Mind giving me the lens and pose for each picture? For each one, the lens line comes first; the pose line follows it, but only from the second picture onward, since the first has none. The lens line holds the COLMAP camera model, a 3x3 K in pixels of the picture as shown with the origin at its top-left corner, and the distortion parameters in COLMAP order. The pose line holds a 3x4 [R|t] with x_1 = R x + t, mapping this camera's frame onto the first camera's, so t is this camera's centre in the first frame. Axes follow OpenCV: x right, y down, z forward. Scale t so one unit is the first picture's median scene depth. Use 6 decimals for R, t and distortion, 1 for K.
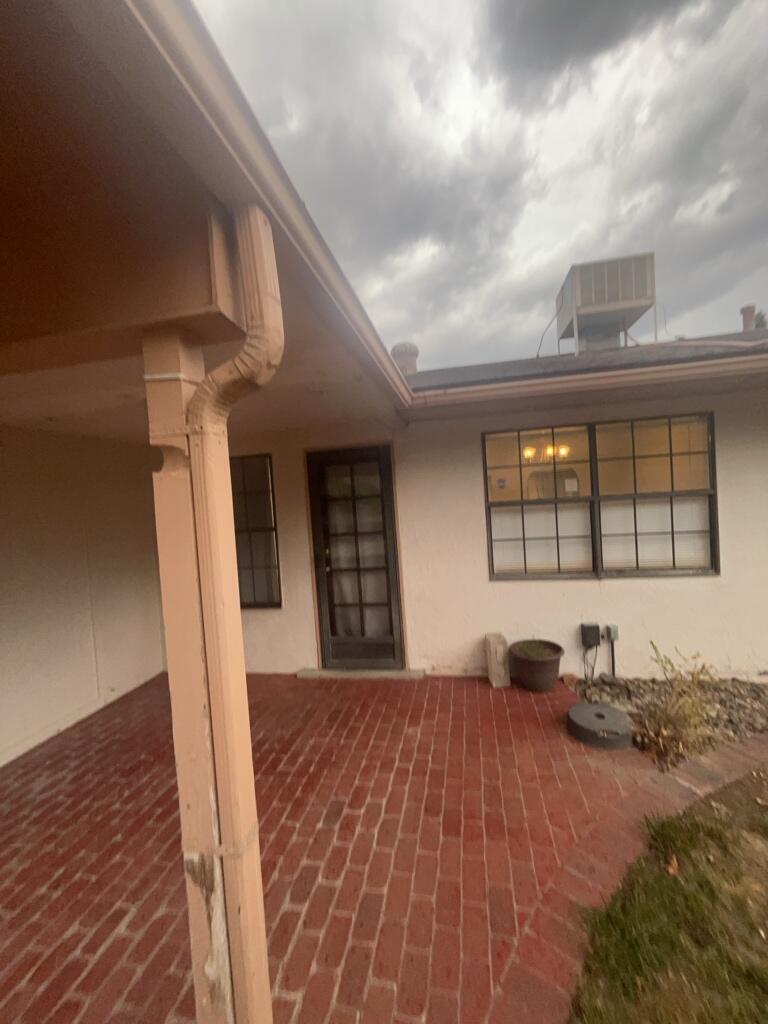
lens RADIAL K [[415.0, 0, 384.0], [0, 415.0, 512.0], [0, 0, 1]] dist [0.000571, 0.000148]
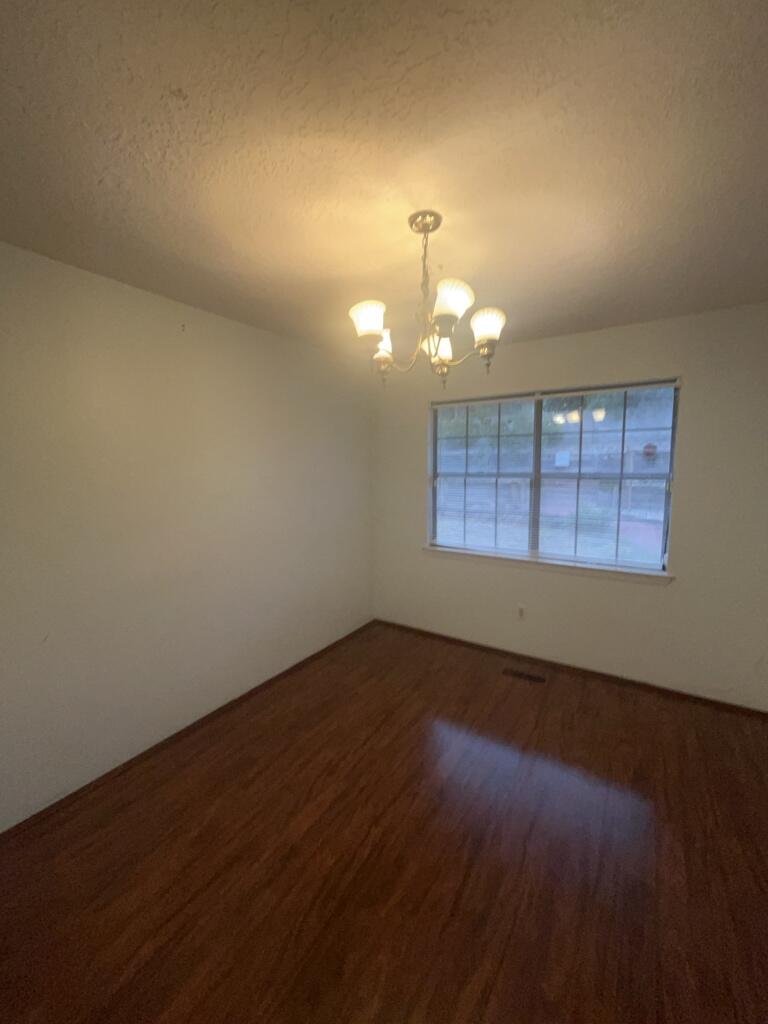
lens RADIAL K [[415.0, 0, 384.0], [0, 415.0, 512.0], [0, 0, 1]] dist [0.000571, 0.000148]
pose [[0.921482, 0.094671, -0.376707, 0.561067], [-0.055717, 0.992030, 0.113016, -0.040655], [0.384404, -0.083153, 0.919412, 0.021737]]
